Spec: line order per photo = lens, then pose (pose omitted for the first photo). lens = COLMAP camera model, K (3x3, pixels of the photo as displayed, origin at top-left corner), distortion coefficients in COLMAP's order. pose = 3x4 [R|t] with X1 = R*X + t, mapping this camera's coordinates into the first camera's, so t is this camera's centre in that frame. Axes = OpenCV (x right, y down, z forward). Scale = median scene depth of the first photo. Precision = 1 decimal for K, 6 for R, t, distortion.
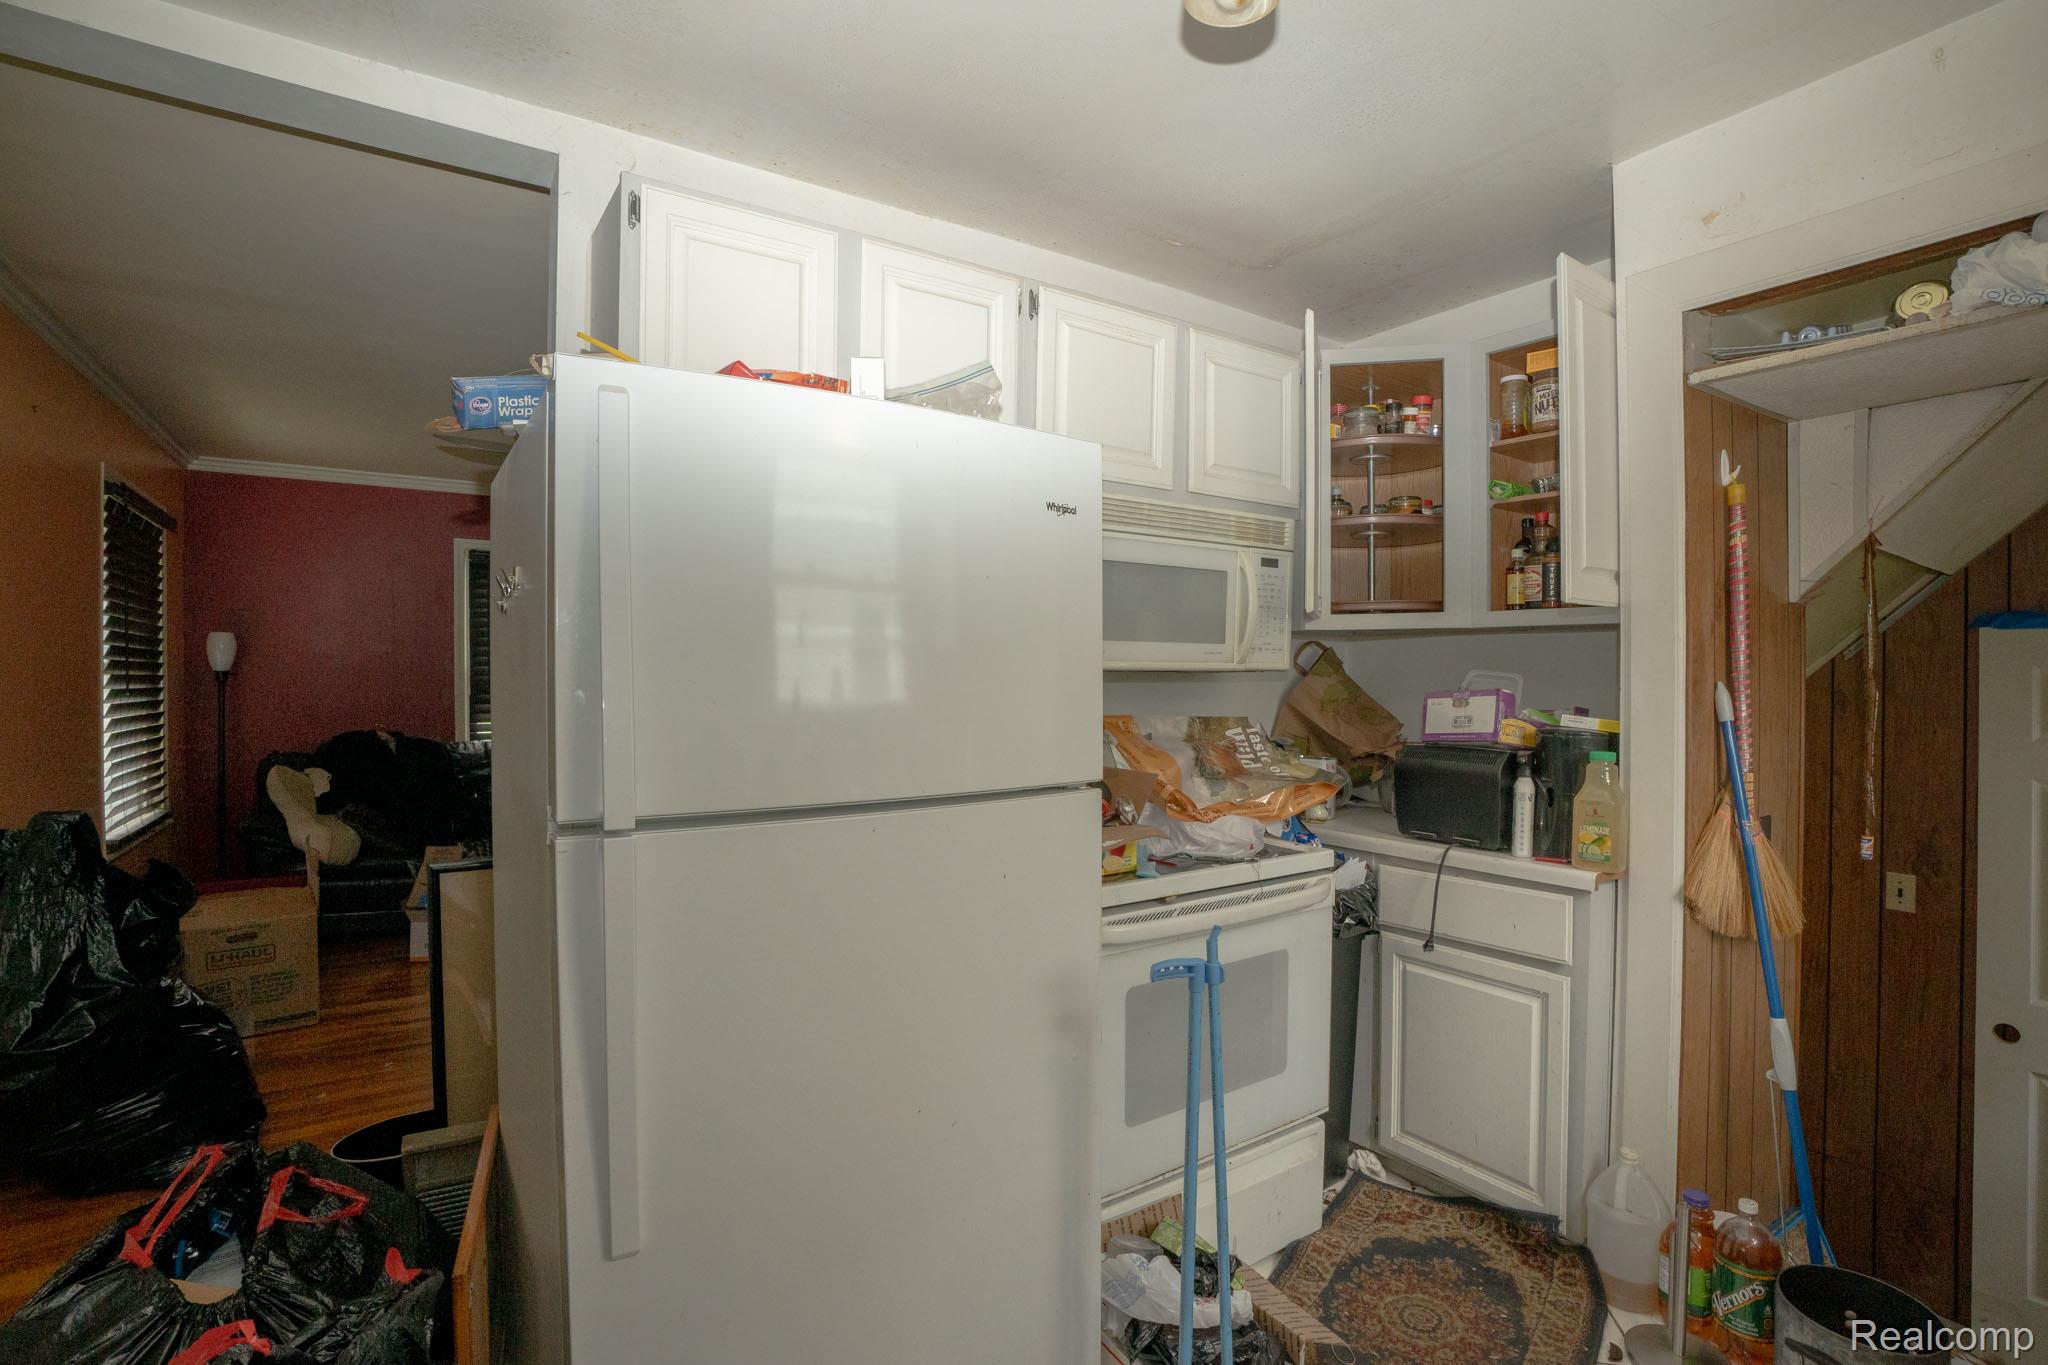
lens RADIAL K [[951.5, 0, 1028.3], [0, 951.5, 679.3], [0, 0, 1]] dist [-0.060940, 0.023257]
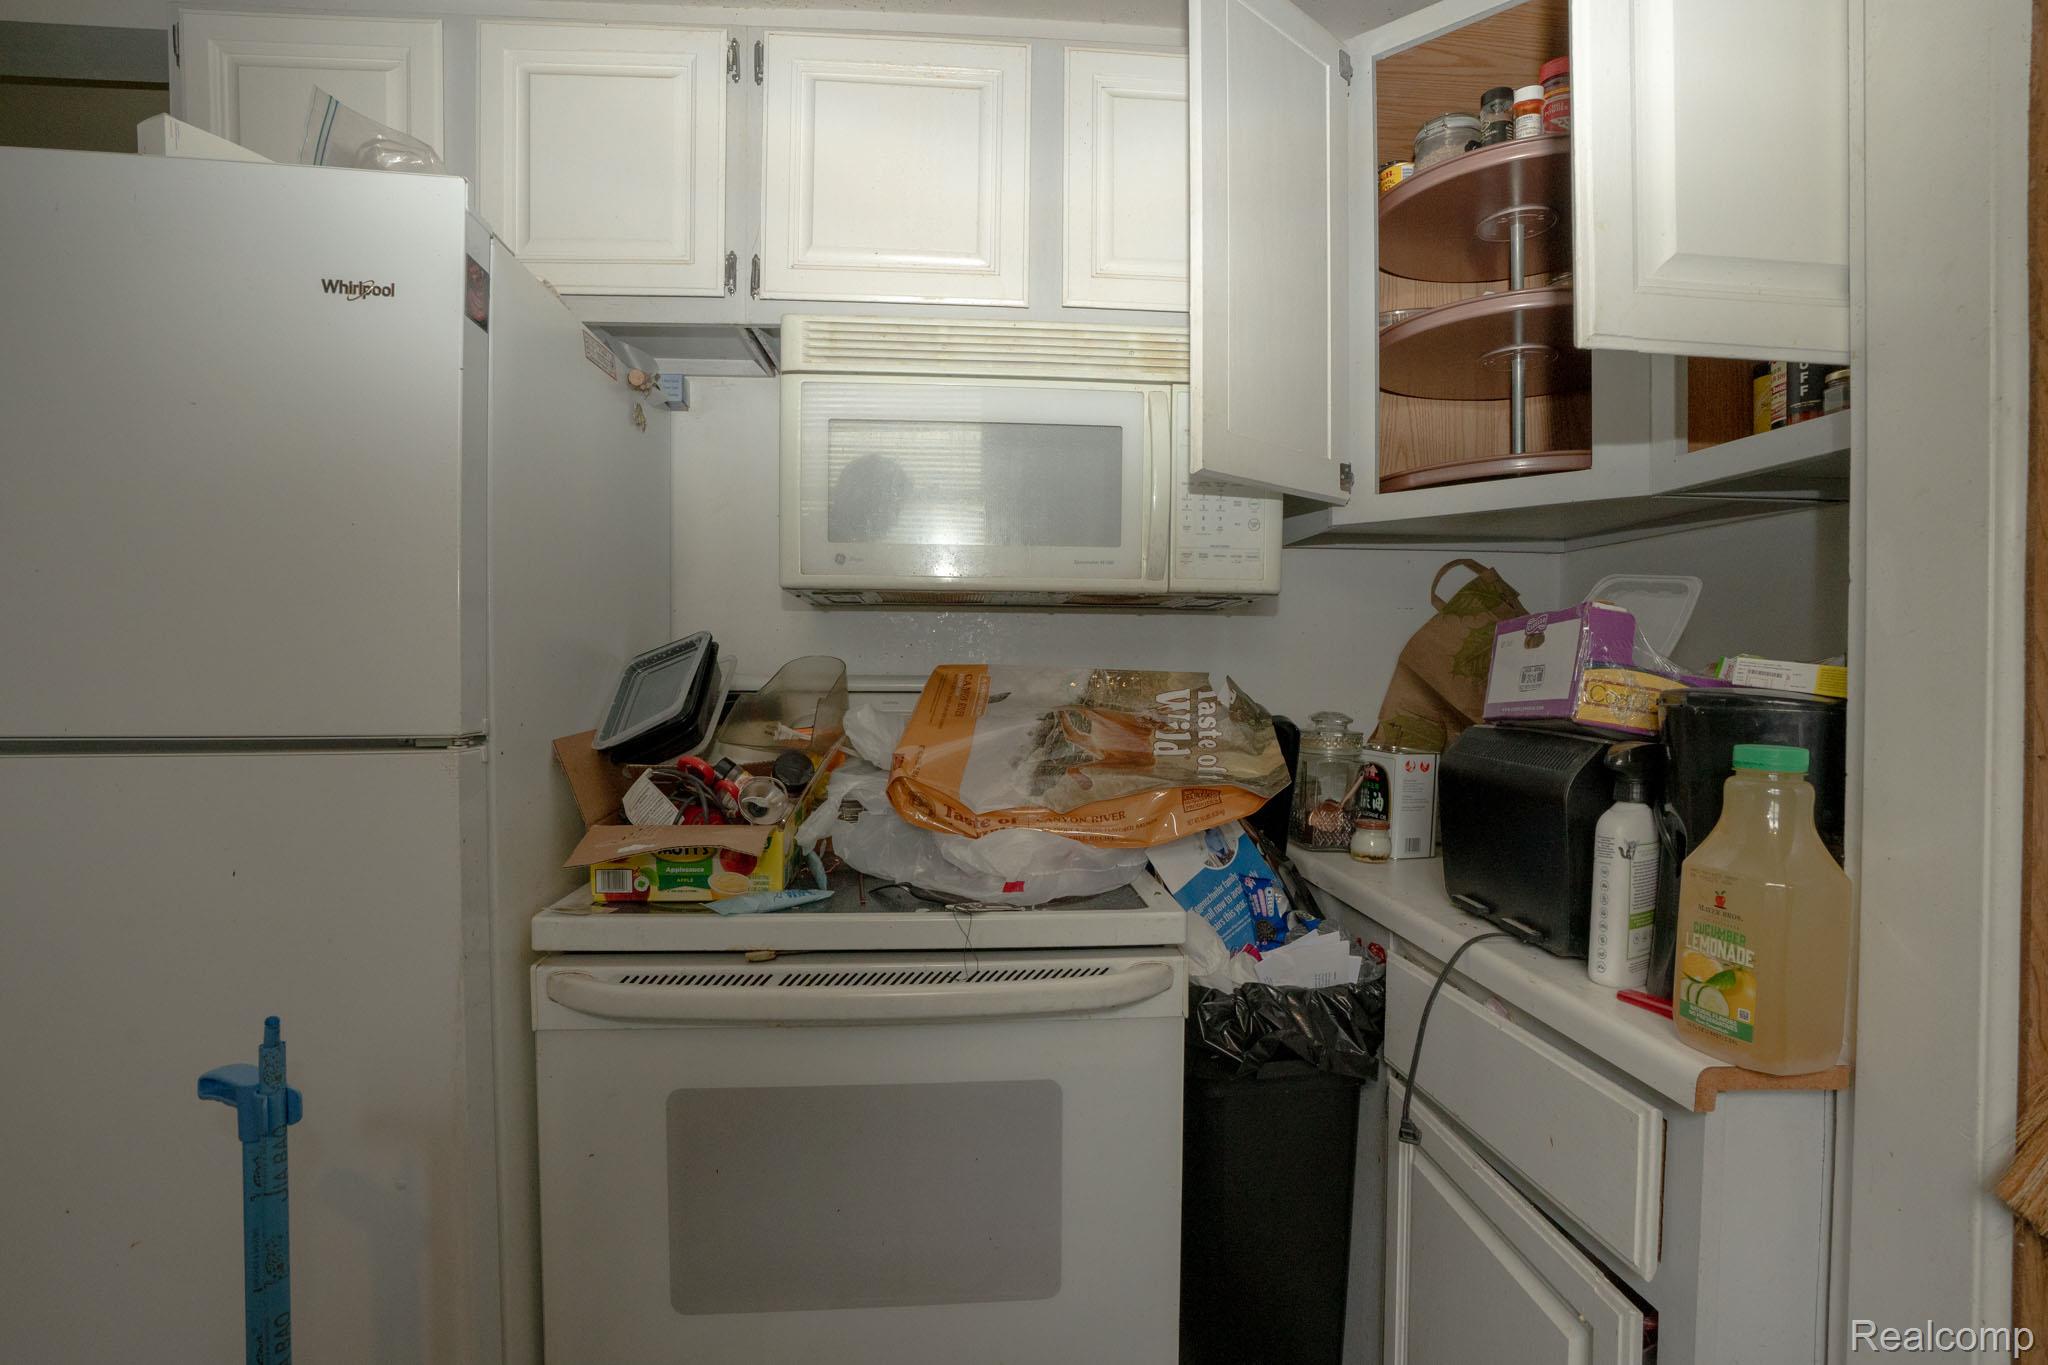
lens RADIAL K [[951.5, 0, 1028.3], [0, 951.5, 679.3], [0, 0, 1]] dist [-0.060940, 0.023257]
pose [[0.871633, 0.010601, -0.490045, 0.498966], [-0.006891, 0.999932, 0.009374, 0.045427], [0.490111, -0.004794, 0.871647, 0.487715]]
